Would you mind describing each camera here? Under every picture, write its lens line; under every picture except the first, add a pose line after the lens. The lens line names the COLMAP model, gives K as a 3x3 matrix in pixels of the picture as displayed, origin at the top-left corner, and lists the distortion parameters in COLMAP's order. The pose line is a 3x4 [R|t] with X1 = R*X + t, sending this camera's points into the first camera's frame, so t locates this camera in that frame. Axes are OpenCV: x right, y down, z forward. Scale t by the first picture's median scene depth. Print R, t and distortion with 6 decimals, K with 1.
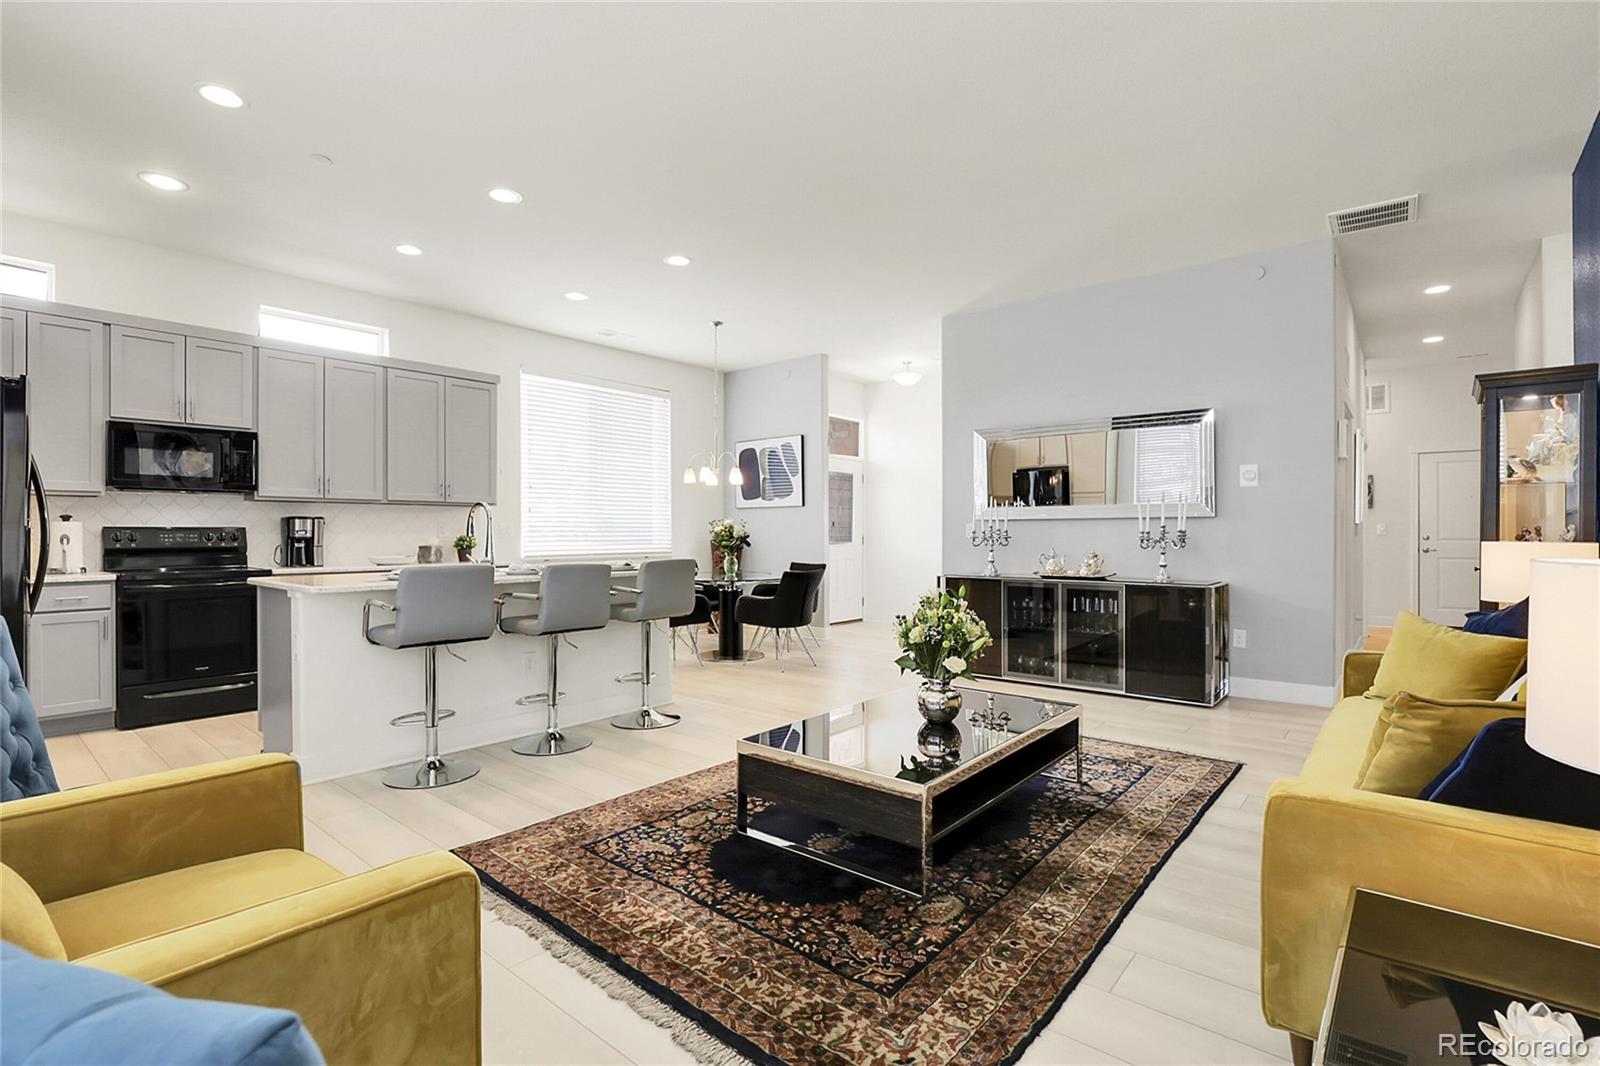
lens RADIAL K [[743.7, 0, 801.1], [0, 743.7, 532.1], [0, 0, 1]] dist [-0.013162, -0.003538]
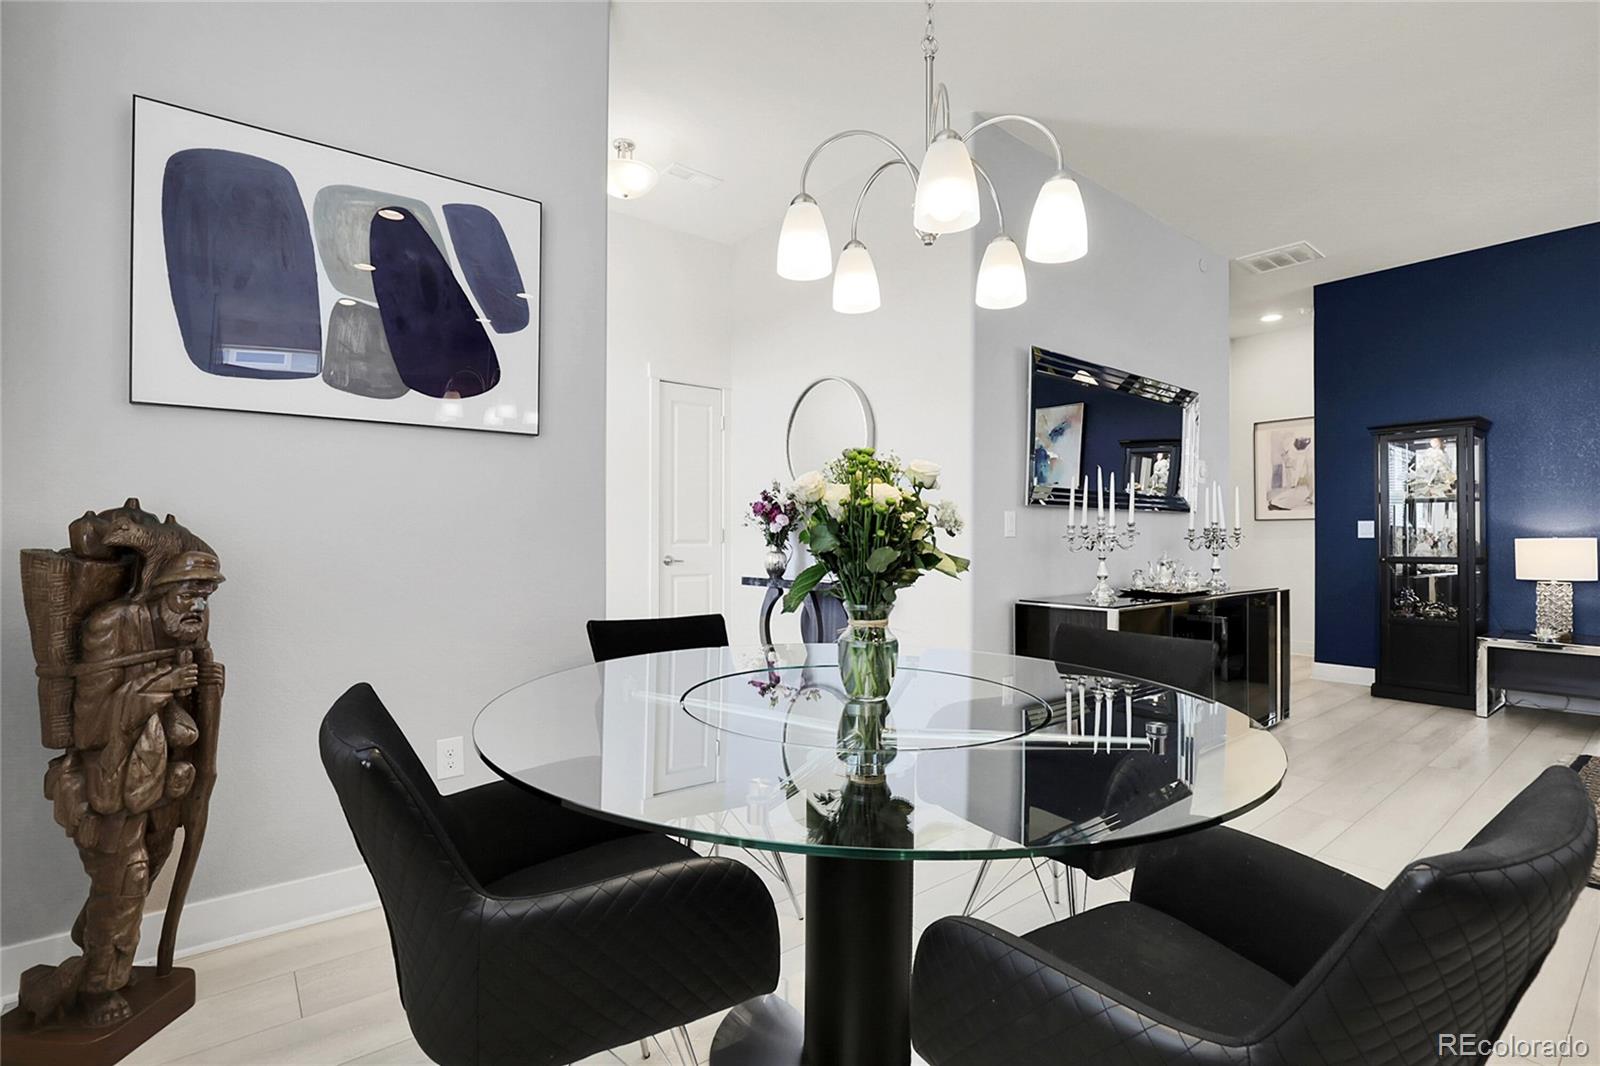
lens RADIAL K [[743.7, 0, 794.4], [0, 743.7, 536.4], [0, 0, 1]] dist [-0.013162, -0.003538]
pose [[0.208606, 0.001437, 0.977999, -0.541323], [-0.004245, 0.999991, -0.000564, 0.011508], [-0.977991, -0.004034, 0.208610, 1.578367]]
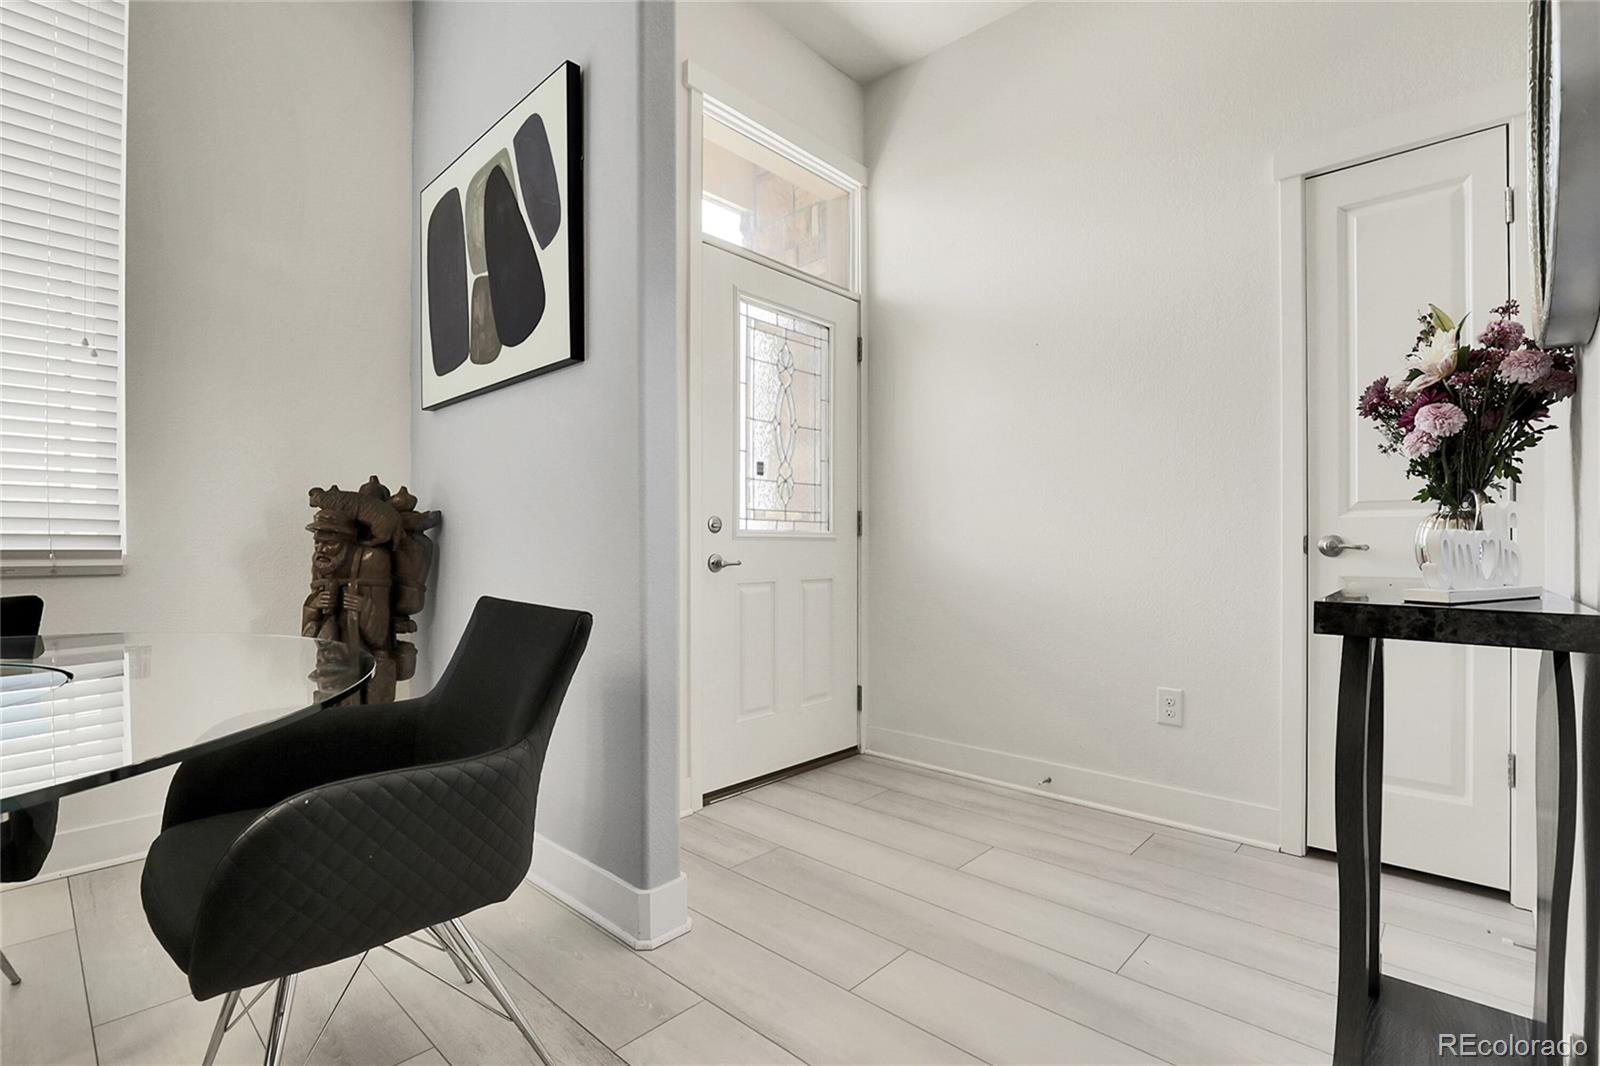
lens RADIAL K [[743.7, 0, 809.0], [0, 743.7, 539.8], [0, 0, 1]] dist [-0.013162, -0.003538]
pose [[0.998807, -0.000254, -0.048822, 0.170165], [0.000043, 0.999991, -0.004332, 0.045786], [0.048823, 0.004324, 0.998798, 1.451728]]
